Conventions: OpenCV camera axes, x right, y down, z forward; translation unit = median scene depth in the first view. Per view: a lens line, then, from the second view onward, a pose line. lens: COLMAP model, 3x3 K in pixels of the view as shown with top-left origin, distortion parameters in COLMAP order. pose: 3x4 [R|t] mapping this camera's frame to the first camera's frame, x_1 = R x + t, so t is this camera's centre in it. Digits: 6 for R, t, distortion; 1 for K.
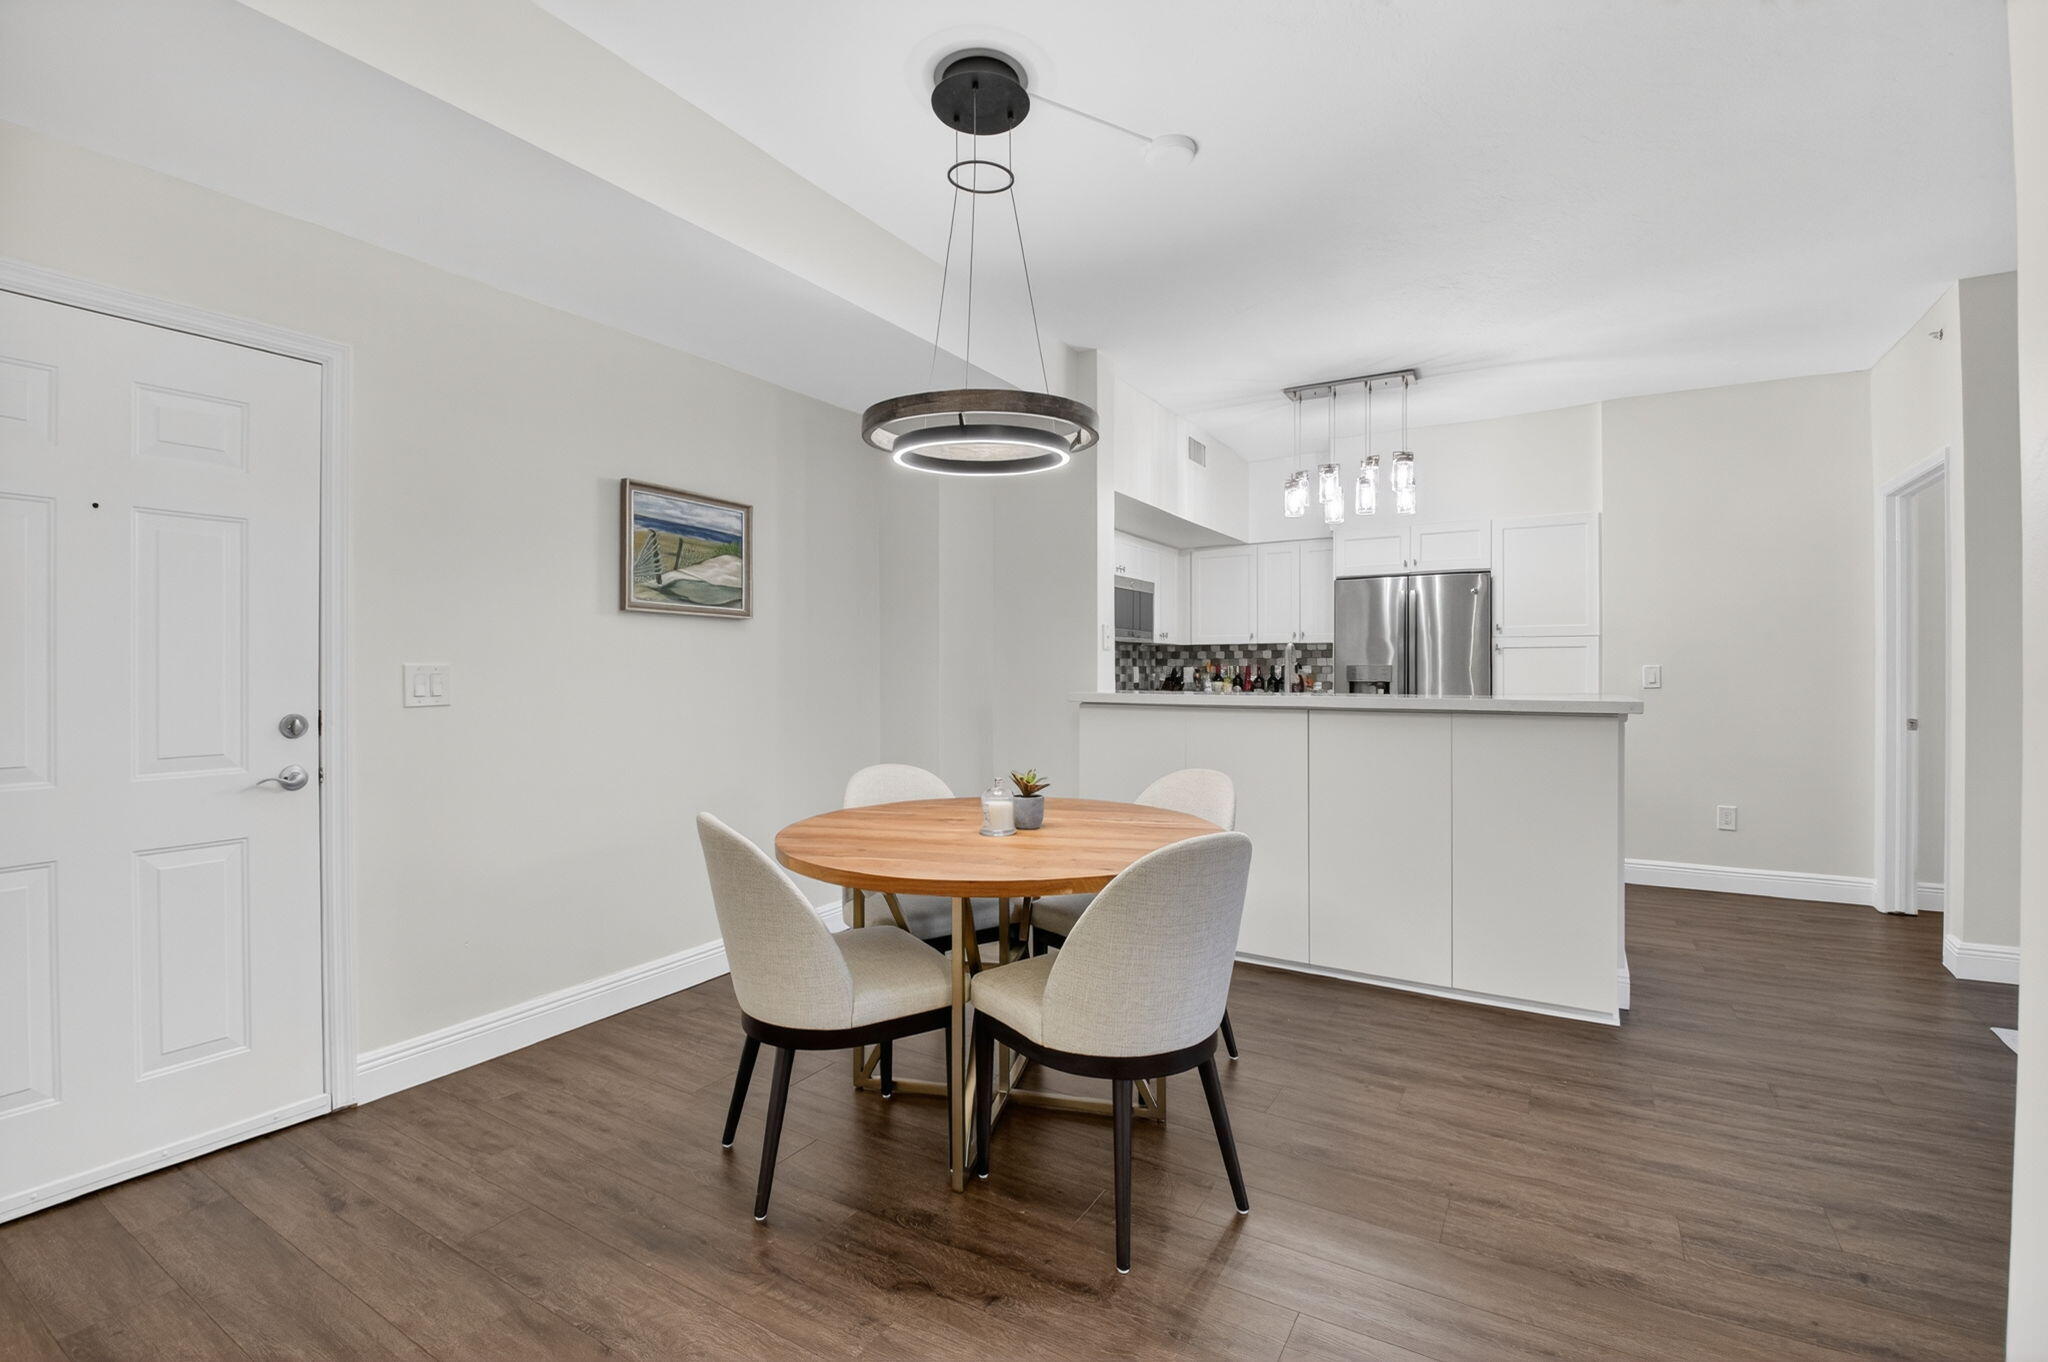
lens RADIAL K [[904.8, 0, 1030.6], [0, 904.8, 685.5], [0, 0, 1]] dist [0.013567, -0.029012]
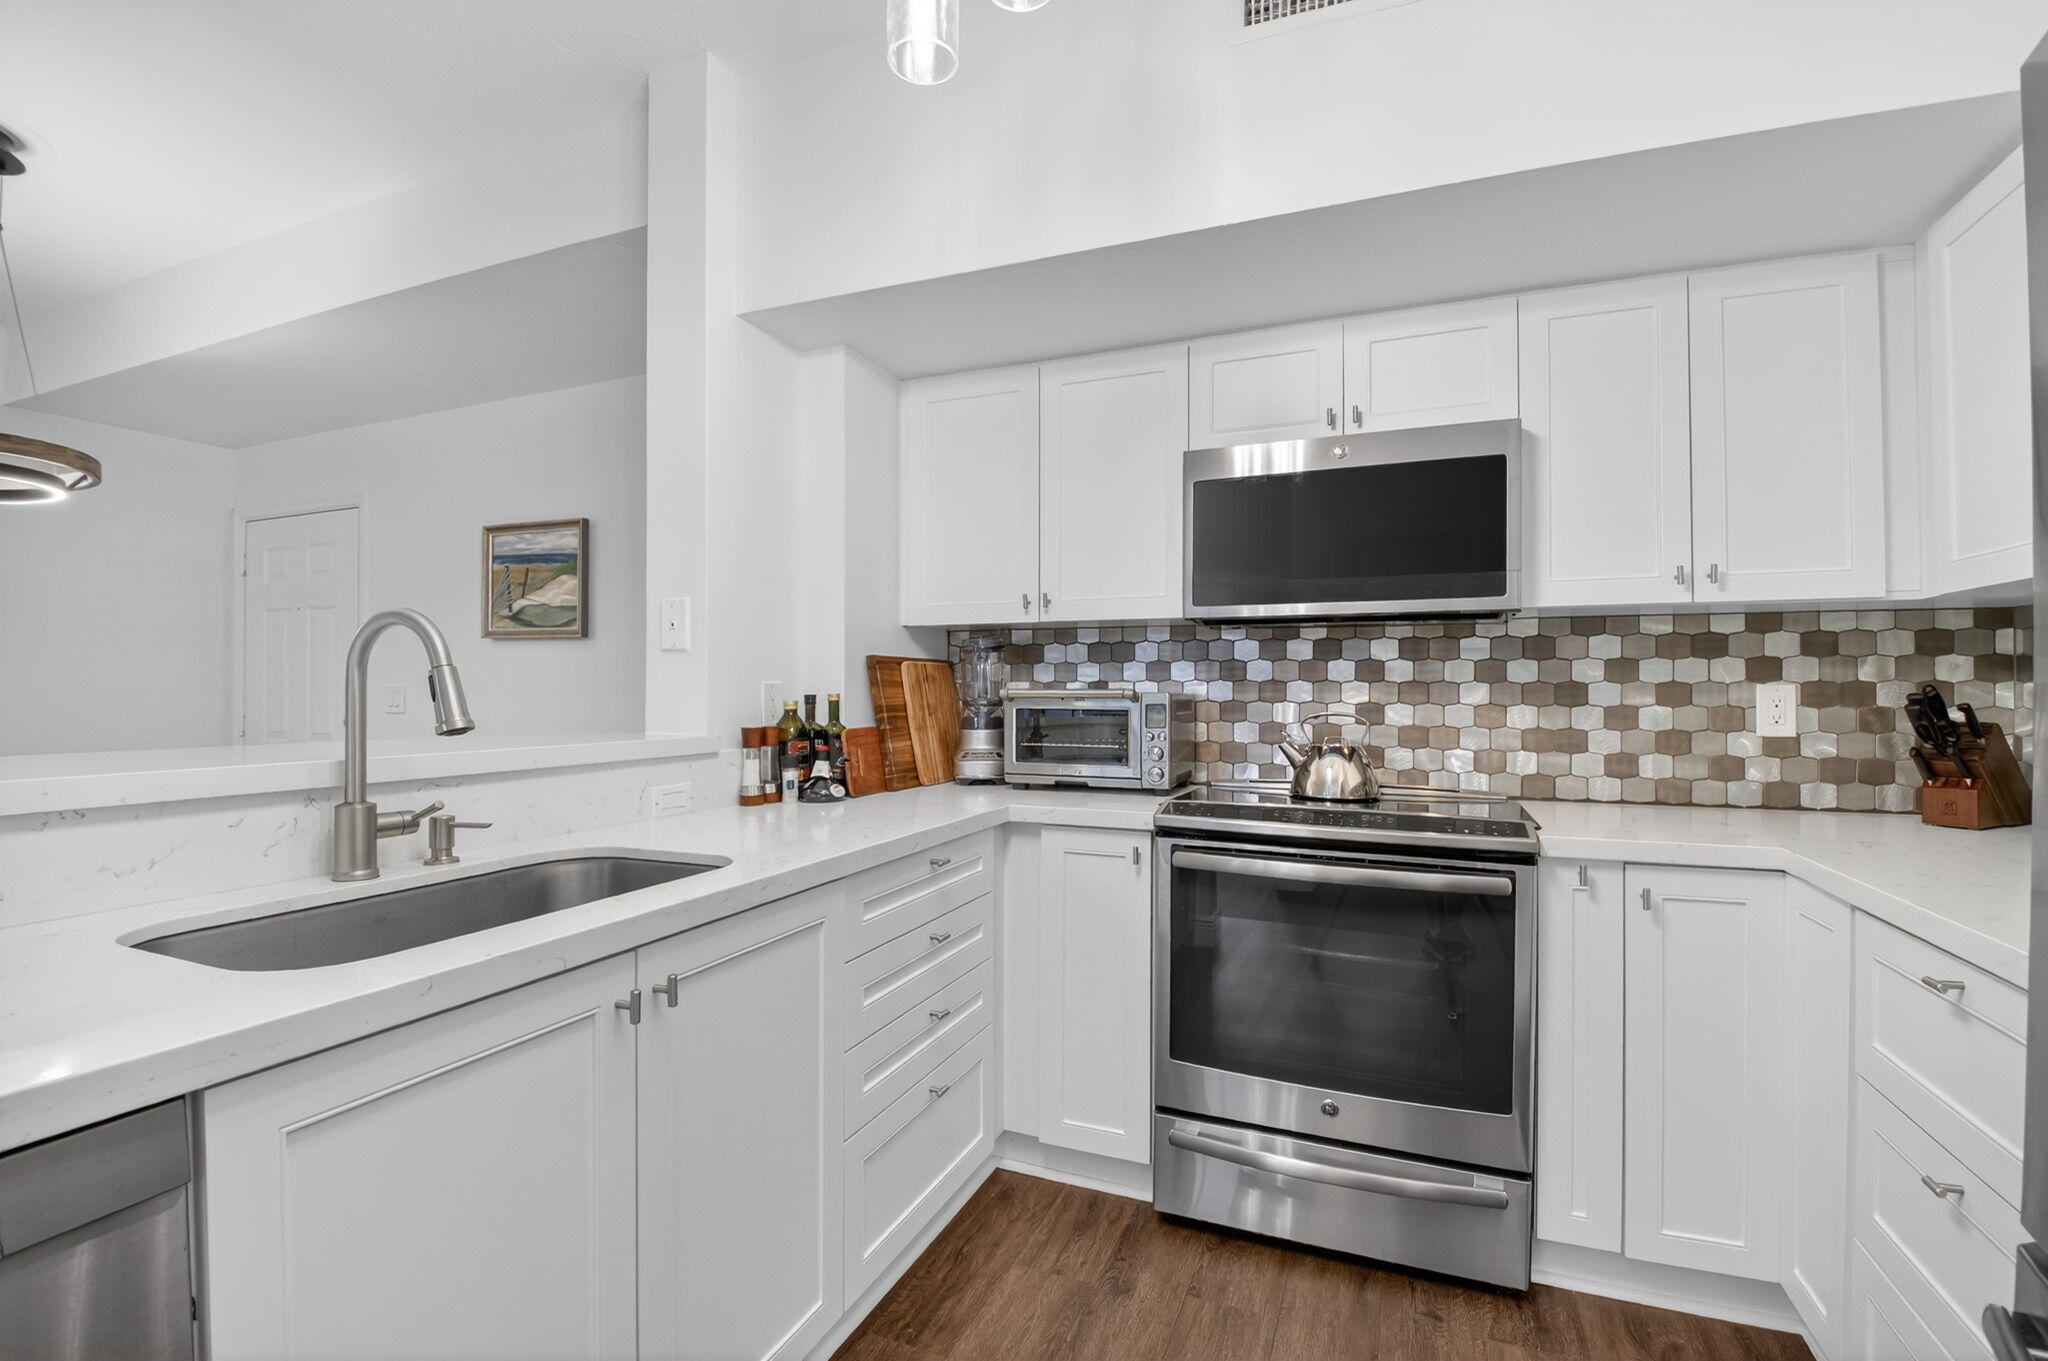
lens RADIAL K [[904.8, 0, 1030.6], [0, 904.8, 685.0], [0, 0, 1]] dist [0.013567, -0.029012]
pose [[0.146650, -0.001485, -0.989187, 0.742528], [-0.019303, 0.999804, -0.004363, -0.027686], [0.989000, 0.019734, 0.146592, 1.378268]]
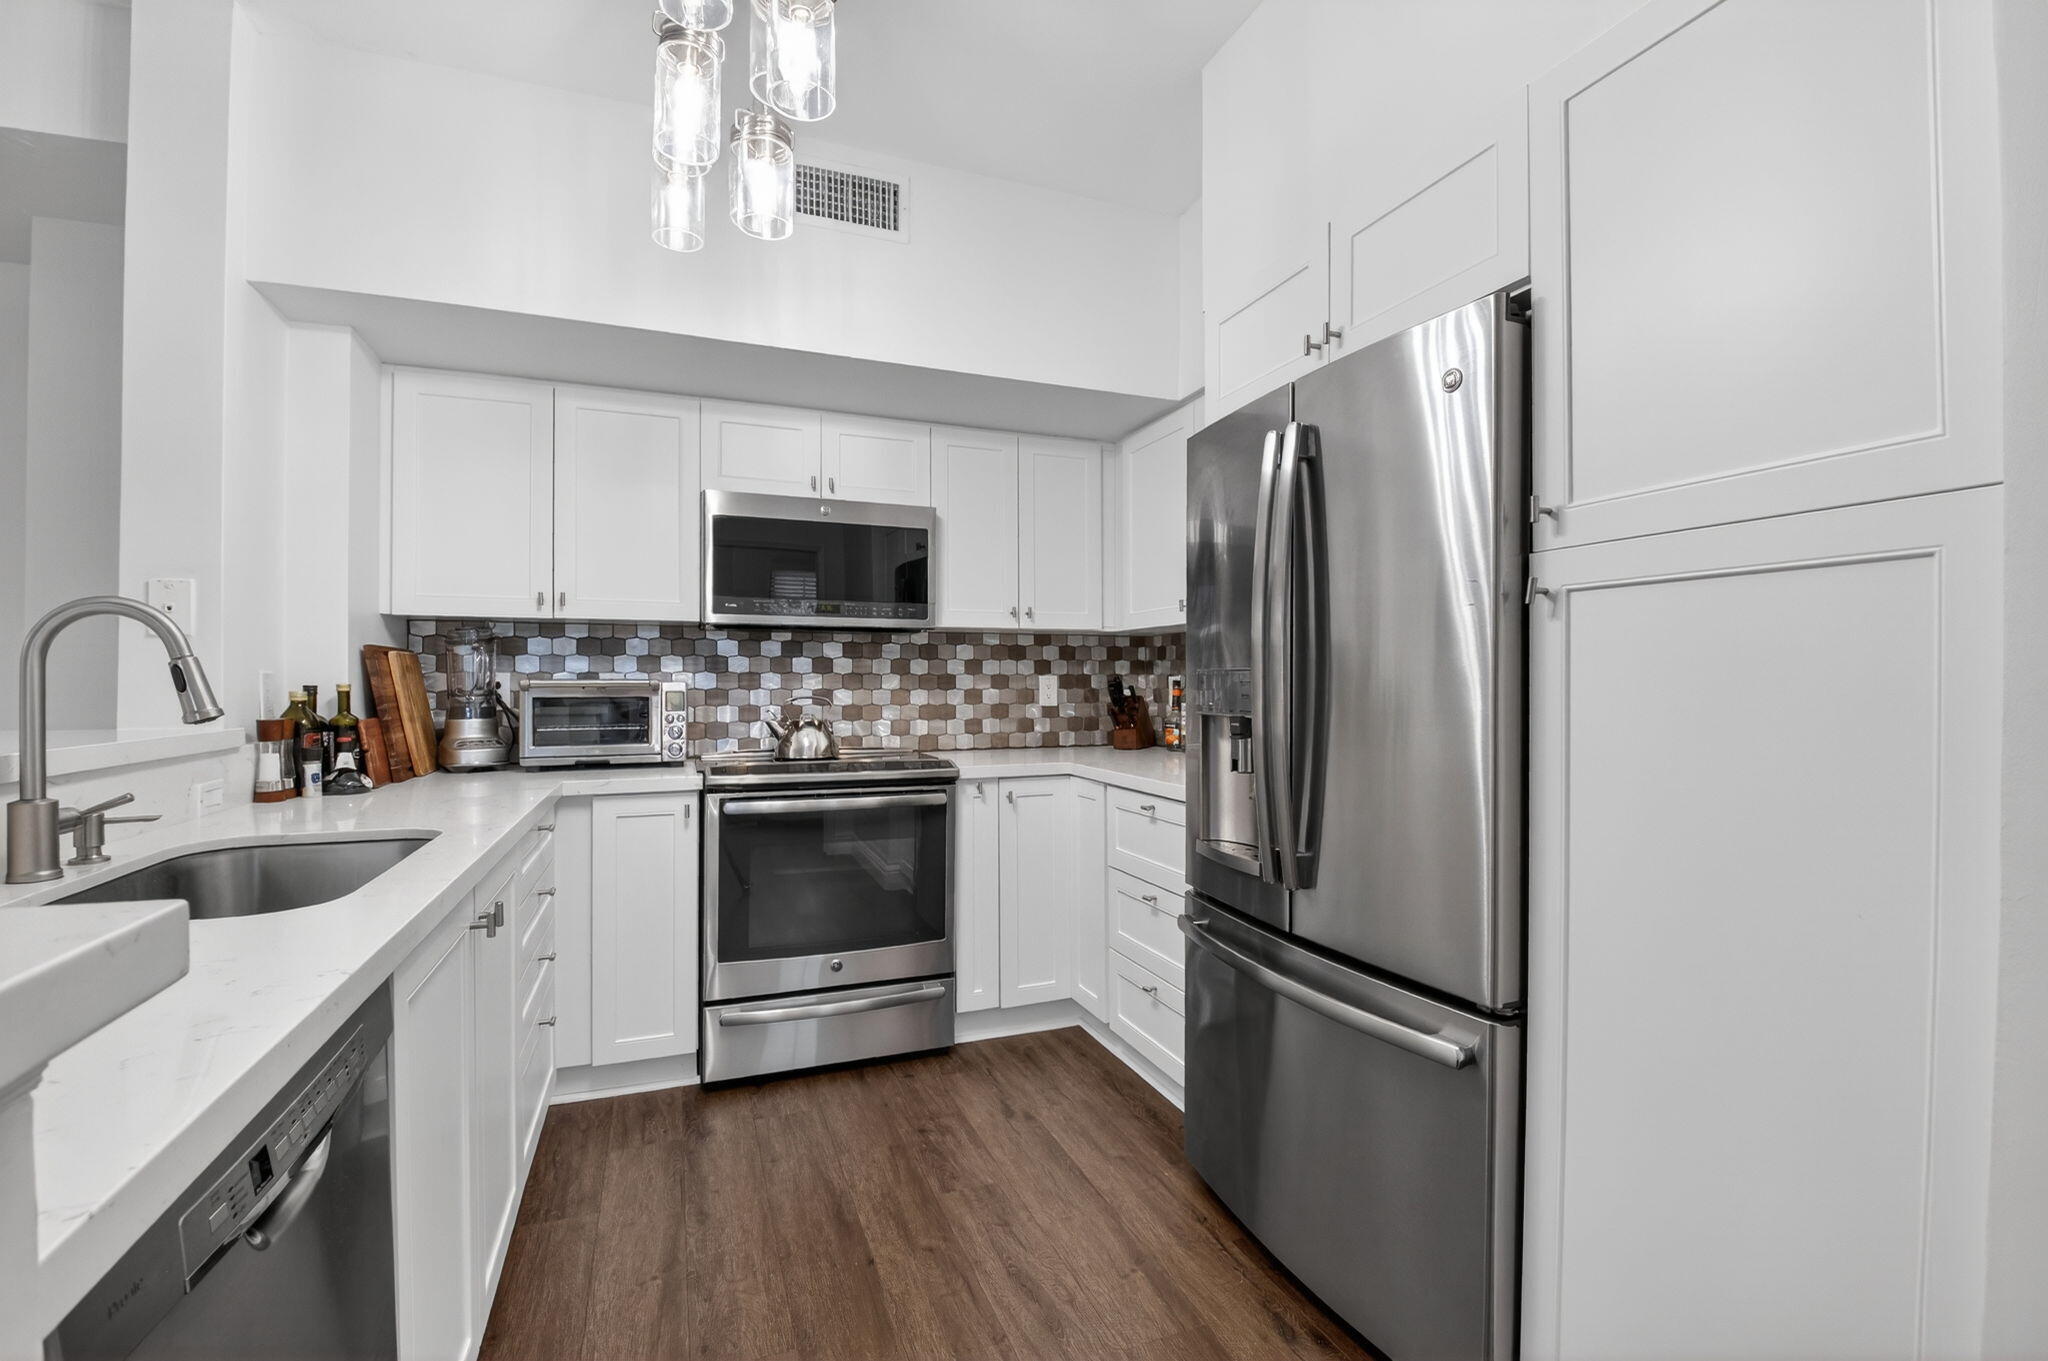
lens RADIAL K [[904.8, 0, 1030.6], [0, 904.8, 685.0], [0, 0, 1]] dist [0.013567, -0.029012]
pose [[0.789720, 0.005014, -0.613447, 0.849357], [-0.012116, 0.999899, -0.007425, -0.021809], [0.613348, 0.013296, 0.789701, 1.118231]]
